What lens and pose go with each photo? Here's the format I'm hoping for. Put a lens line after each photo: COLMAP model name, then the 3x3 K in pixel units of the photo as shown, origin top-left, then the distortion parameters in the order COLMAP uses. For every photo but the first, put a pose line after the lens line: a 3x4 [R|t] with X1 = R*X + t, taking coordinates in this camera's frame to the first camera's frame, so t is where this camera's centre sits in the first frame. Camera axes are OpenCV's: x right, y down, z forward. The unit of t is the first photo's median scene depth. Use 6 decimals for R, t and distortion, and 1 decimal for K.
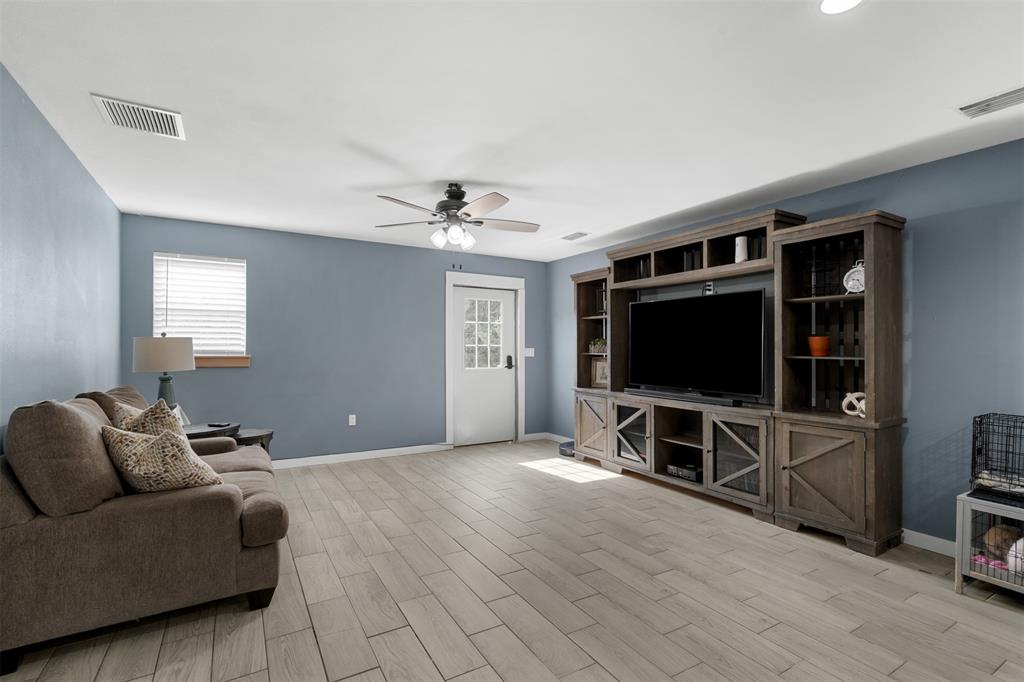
lens RADIAL K [[472.6, 0, 507.7], [0, 472.6, 349.7], [0, 0, 1]] dist [-0.003448, -0.000290]
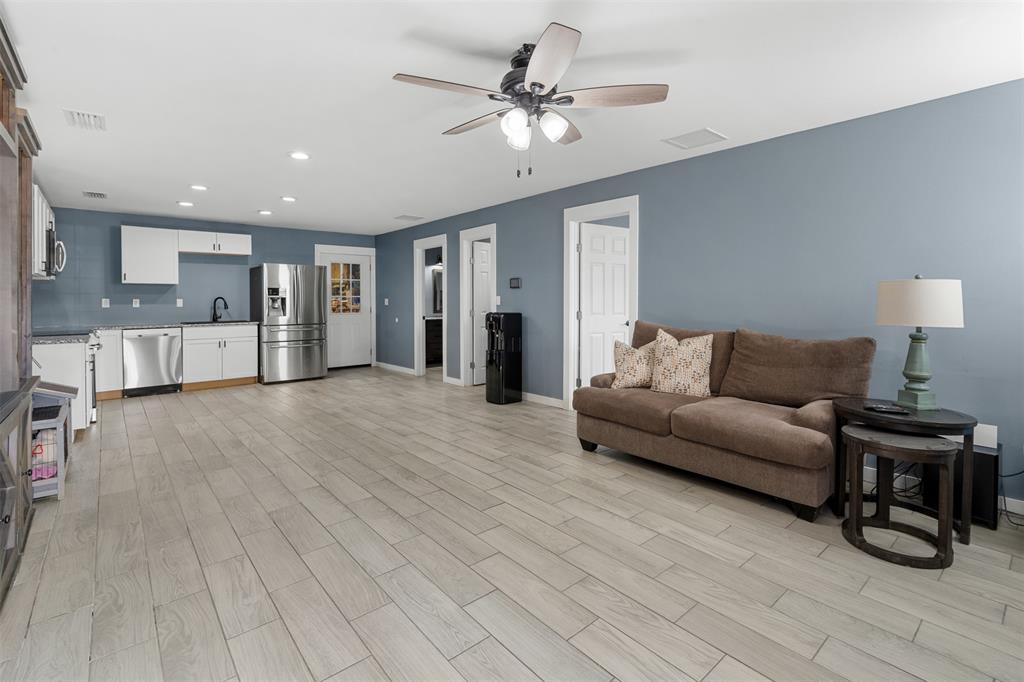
lens RADIAL K [[472.6, 0, 514.7], [0, 472.6, 302.5], [0, 0, 1]] dist [-0.003448, -0.000290]
pose [[-0.981486, -0.000369, -0.191533, 0.032567], [-0.001322, 0.999987, 0.004849, 0.003907], [0.191529, 0.005012, -0.981474, 1.428157]]
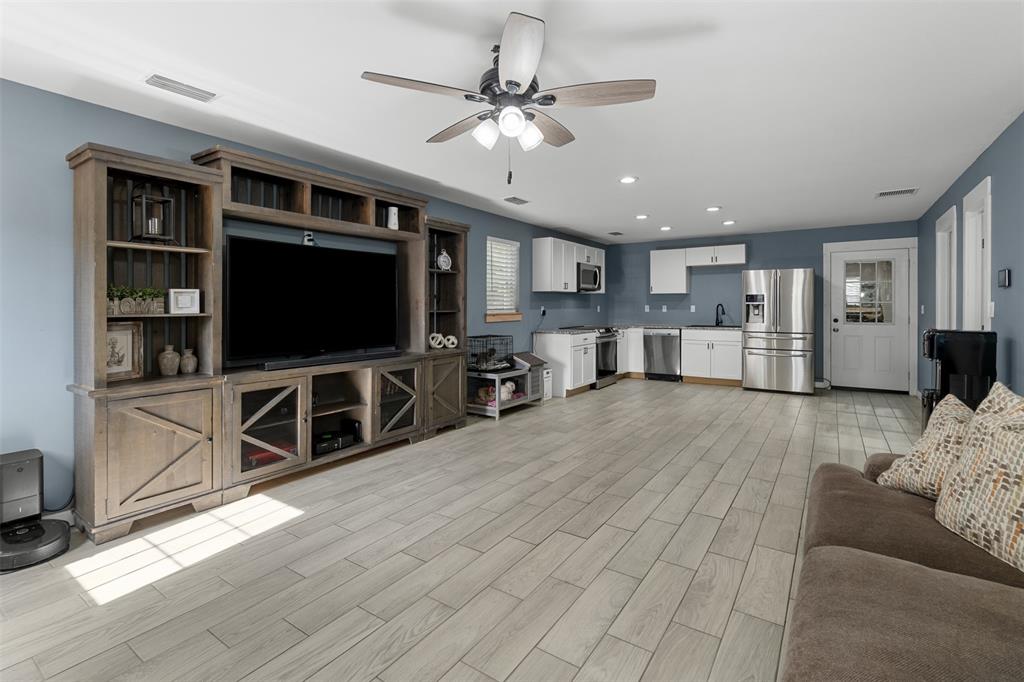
lens RADIAL K [[472.6, 0, 524.2], [0, 472.6, 304.4], [0, 0, 1]] dist [-0.003448, -0.000290]
pose [[-0.443650, -0.000272, 0.896200, -0.597179], [-0.000210, 1.000000, 0.000200, -0.004032], [-0.896200, -0.000099, -0.443650, 1.092763]]
